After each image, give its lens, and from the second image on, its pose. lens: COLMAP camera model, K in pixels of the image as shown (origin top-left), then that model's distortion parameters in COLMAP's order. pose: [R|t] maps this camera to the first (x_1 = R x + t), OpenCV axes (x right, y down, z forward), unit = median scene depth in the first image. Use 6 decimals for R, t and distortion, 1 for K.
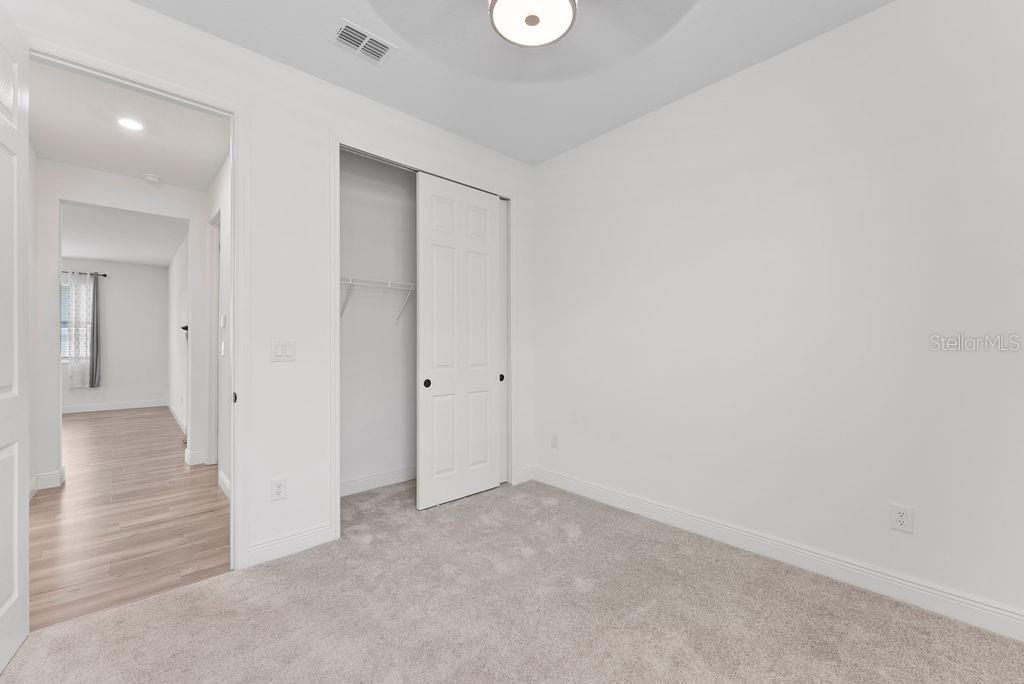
lens RADIAL K [[415.3, 0, 512.0], [0, 415.3, 342.0], [0, 0, 1]] dist [0.000650, -0.000104]
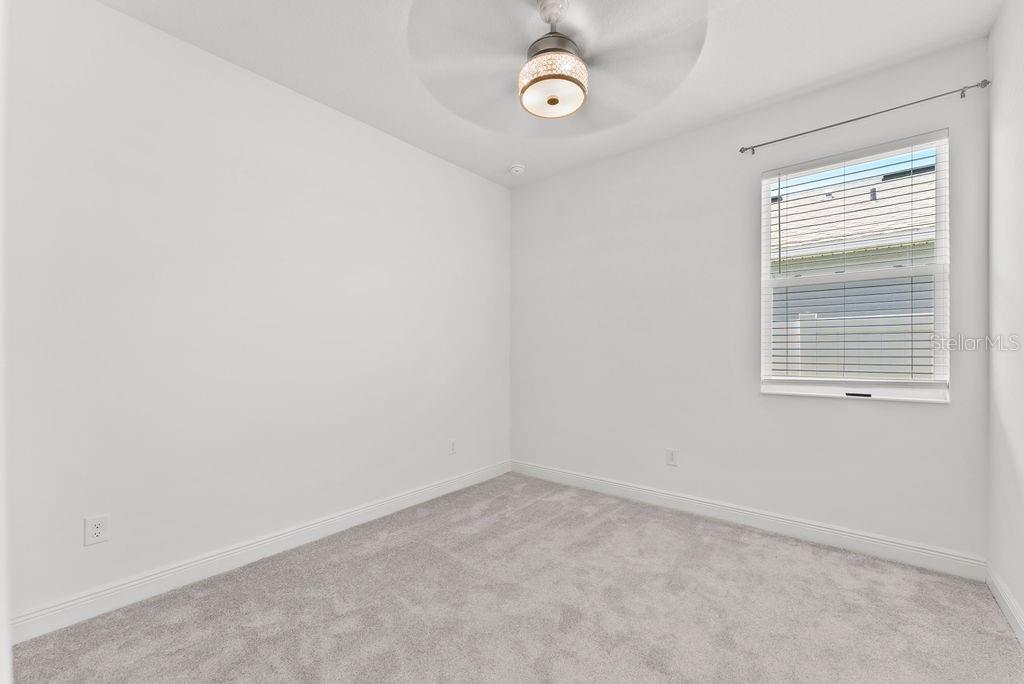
lens RADIAL K [[415.3, 0, 512.0], [0, 415.3, 342.0], [0, 0, 1]] dist [0.000650, -0.000104]
pose [[-0.132829, 0.021839, 0.990898, -0.607793], [-0.007768, 0.999704, -0.023074, -0.003137], [-0.991109, -0.010762, -0.132620, 0.631888]]
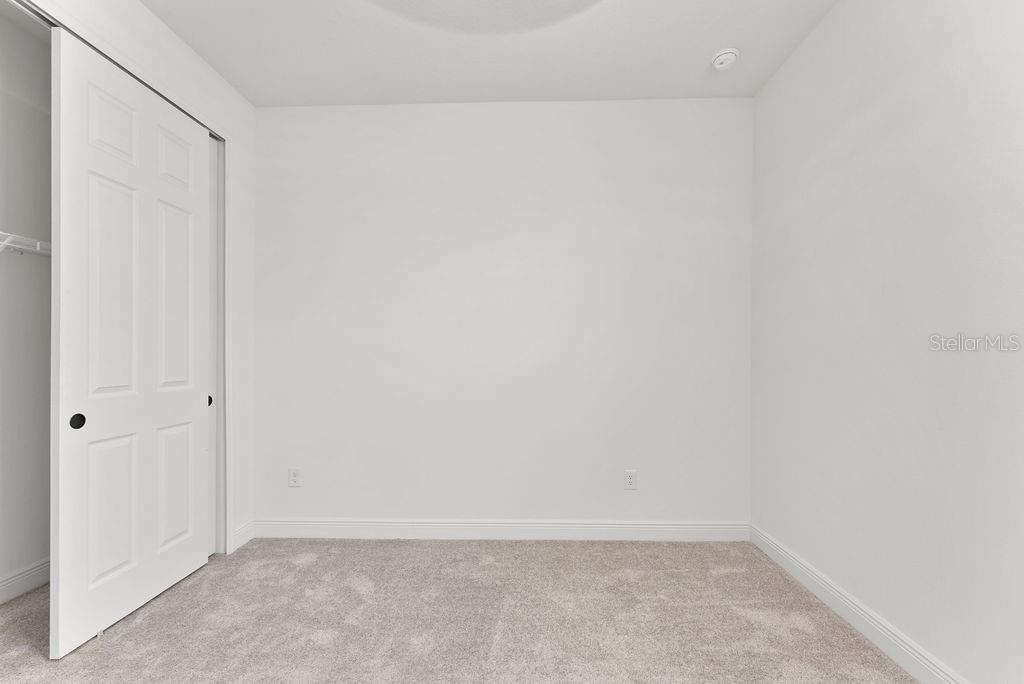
lens RADIAL K [[425.9, 0, 518.2], [0, 425.9, 351.0], [0, 0, 1]] dist [0.000935, 0.000104]
pose [[0.693863, 0.006016, 0.720081, -0.209126], [-0.005892, 0.999979, -0.002678, 0.004688], [-0.720082, -0.002385, 0.693884, 0.189607]]
